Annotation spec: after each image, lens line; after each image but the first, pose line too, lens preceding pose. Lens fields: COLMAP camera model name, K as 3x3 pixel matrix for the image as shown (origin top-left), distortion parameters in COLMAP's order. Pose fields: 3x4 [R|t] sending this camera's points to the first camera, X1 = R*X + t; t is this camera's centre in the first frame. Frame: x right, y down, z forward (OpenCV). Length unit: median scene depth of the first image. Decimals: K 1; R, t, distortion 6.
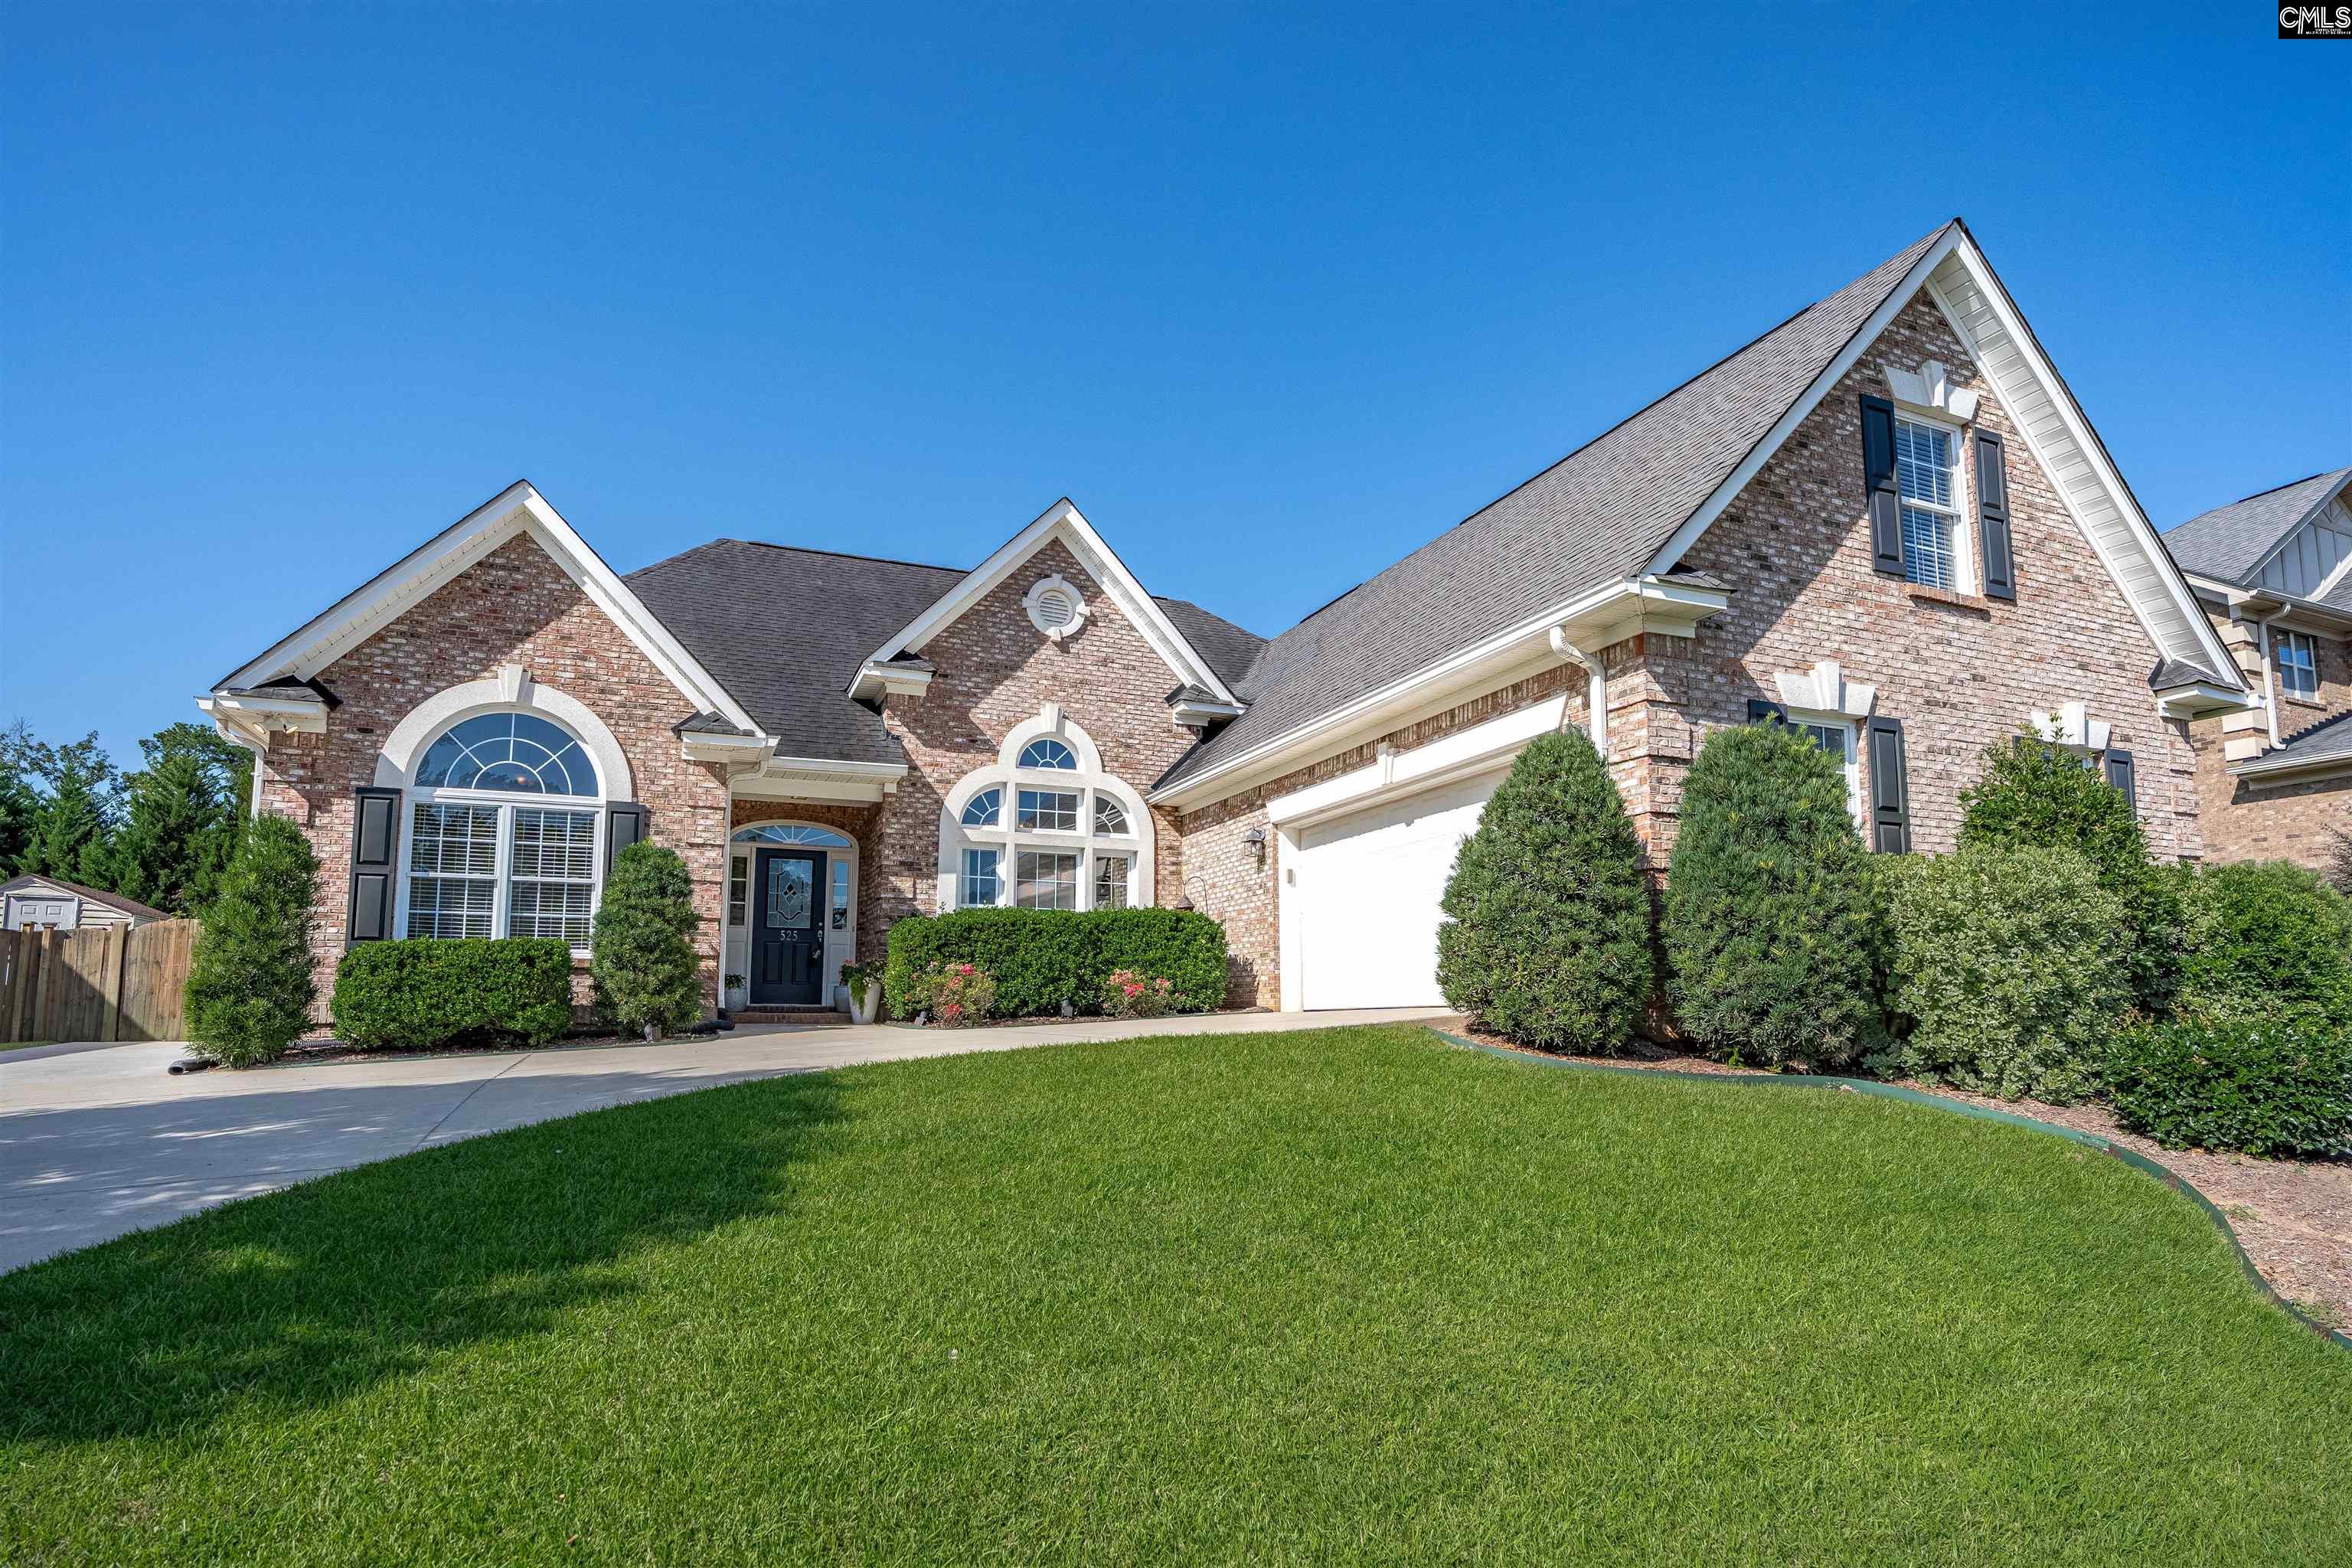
lens RADIAL K [[1094.7, 0, 1172.2], [0, 1094.7, 828.7], [0, 0, 1]] dist [-0.021785, -0.000260]
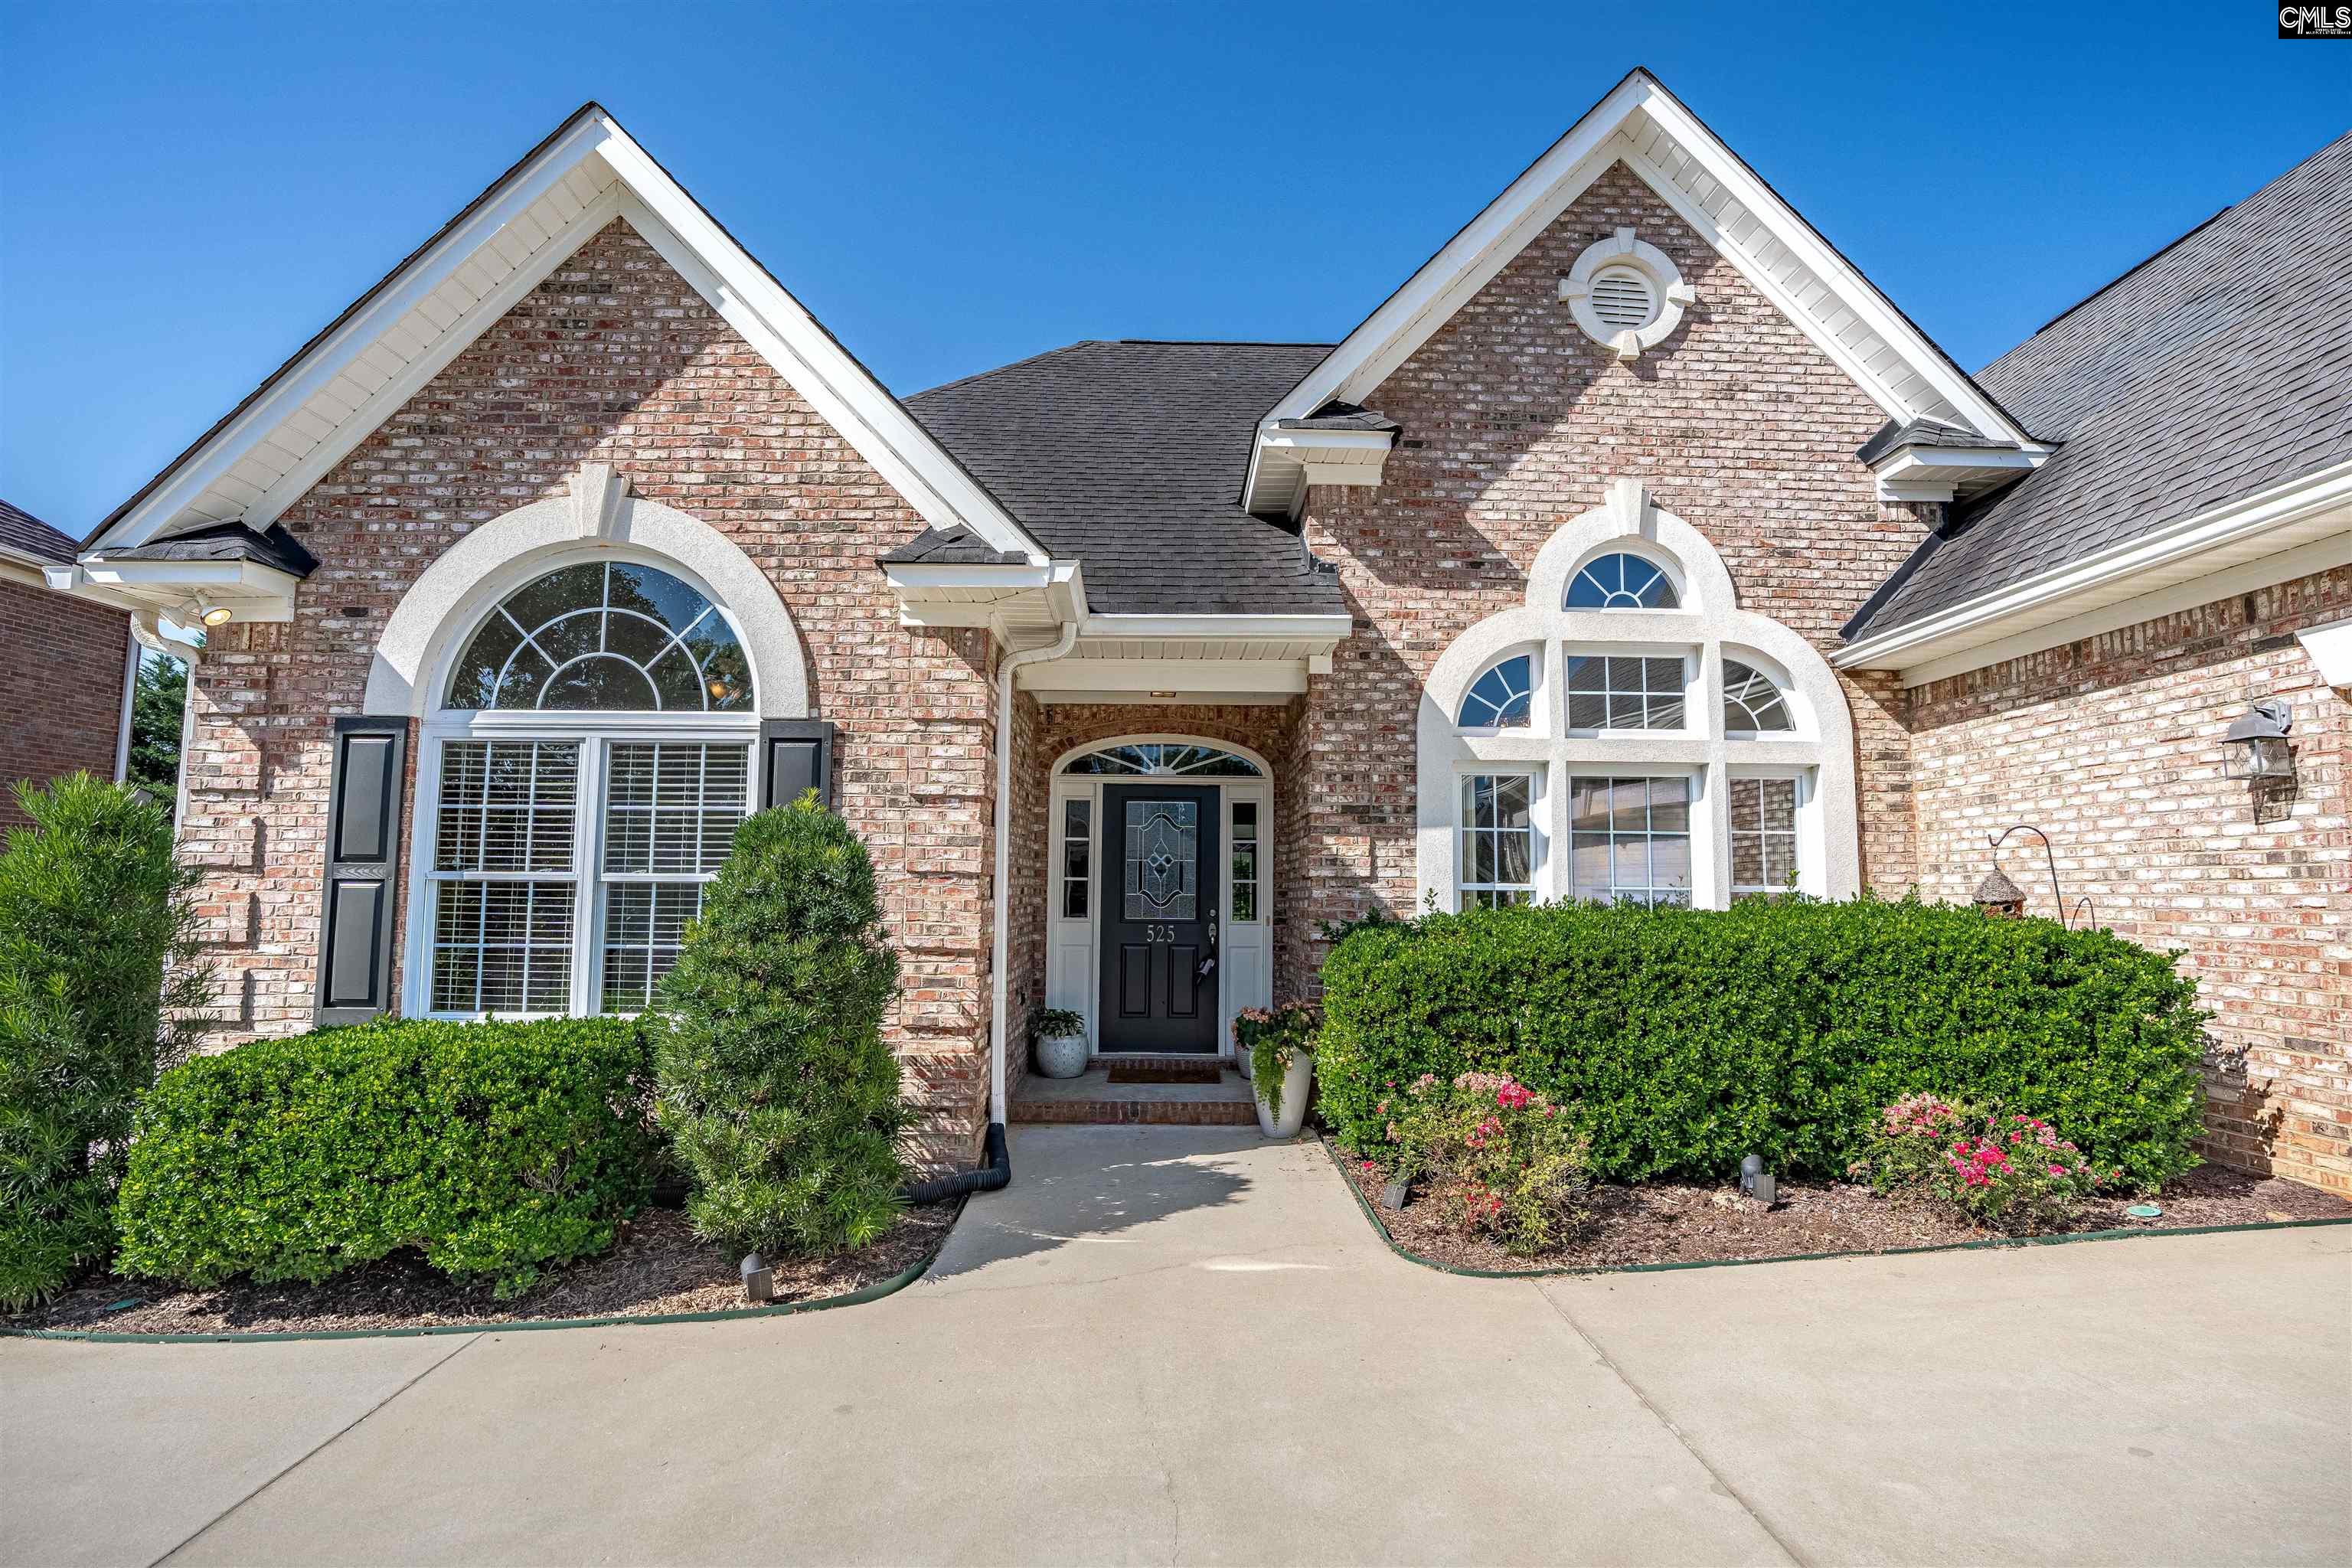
lens RADIAL K [[1094.7, 0, 1172.2], [0, 1094.7, 828.7], [0, 0, 1]] dist [-0.021785, -0.000260]
pose [[0.917944, -0.010818, -0.396562, -0.124254], [0.047446, 0.995447, 0.082669, -0.006332], [0.393862, -0.094701, 0.914278, 0.519305]]
